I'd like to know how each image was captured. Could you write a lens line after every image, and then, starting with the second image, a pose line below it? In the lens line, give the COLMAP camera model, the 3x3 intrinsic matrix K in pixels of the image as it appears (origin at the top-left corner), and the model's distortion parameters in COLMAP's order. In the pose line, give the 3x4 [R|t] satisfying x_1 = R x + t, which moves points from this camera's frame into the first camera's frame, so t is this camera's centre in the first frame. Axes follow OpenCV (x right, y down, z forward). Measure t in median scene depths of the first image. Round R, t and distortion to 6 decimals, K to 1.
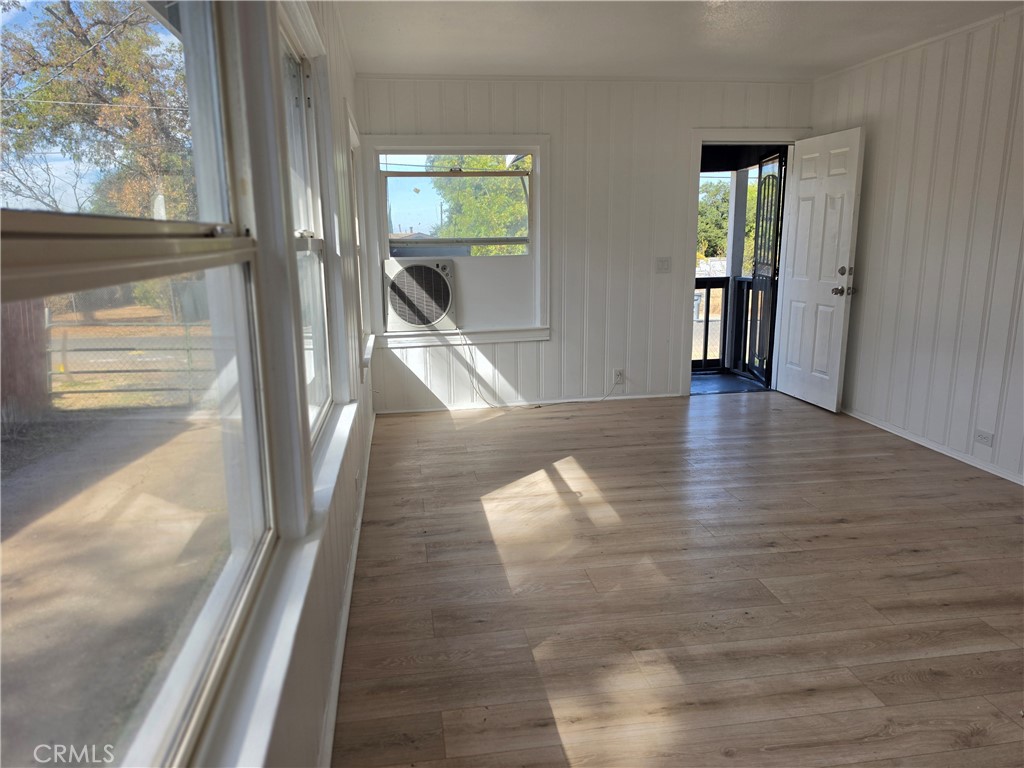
lens RADIAL K [[699.4, 0, 512.0], [0, 699.4, 384.0], [0, 0, 1]] dist [0.095643, -0.104553]
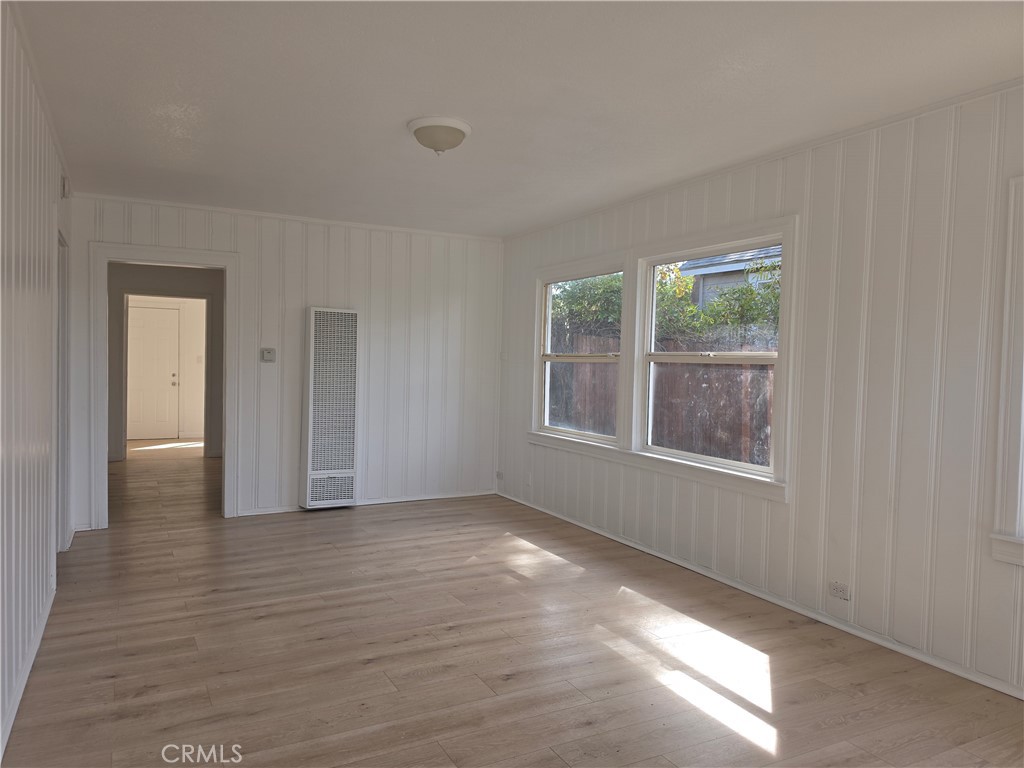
lens RADIAL K [[711.7, 0, 495.7], [0, 711.7, 384.3], [0, 0, 1]] dist [0.048965, -0.056678]
pose [[-0.949968, -0.005820, -0.312292, 0.487357], [-0.081146, 0.970095, 0.228762, -0.295328], [0.301622, 0.242657, -0.922031, 1.466498]]
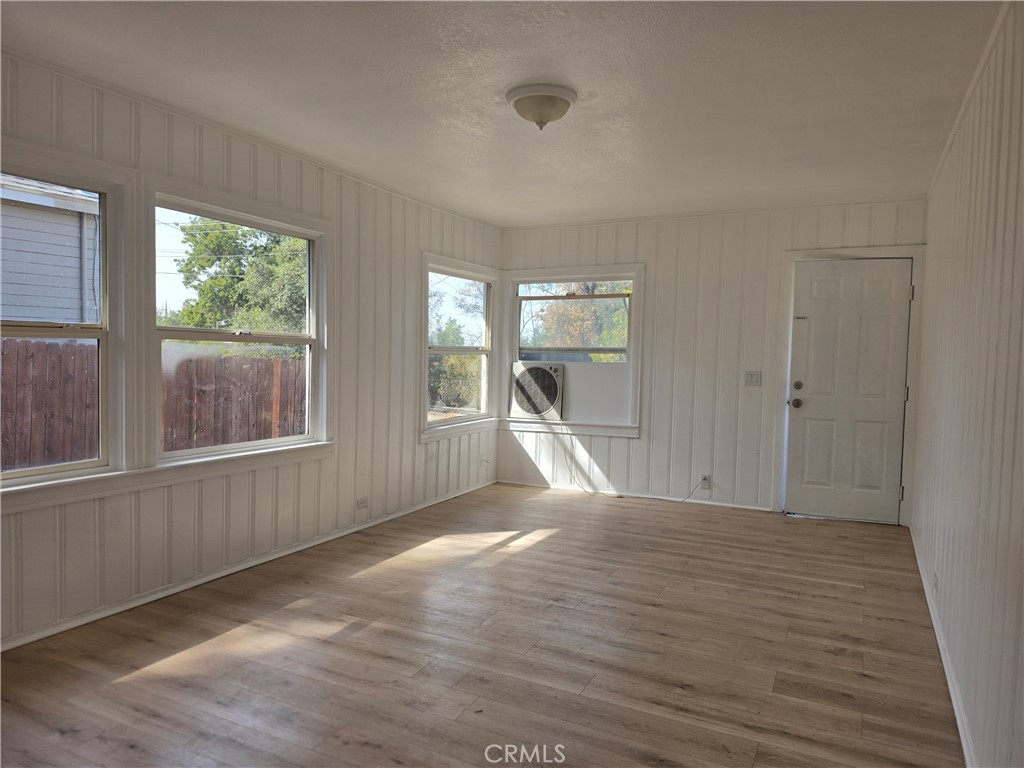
lens RADIAL K [[699.4, 0, 512.0], [0, 699.4, 384.0], [0, 0, 1]] dist [0.095643, -0.104553]
pose [[0.815168, 0.055064, -0.576602, 0.728383], [-0.147119, 0.982509, -0.114162, 0.013425], [0.560230, 0.177890, 0.809010, -0.045300]]
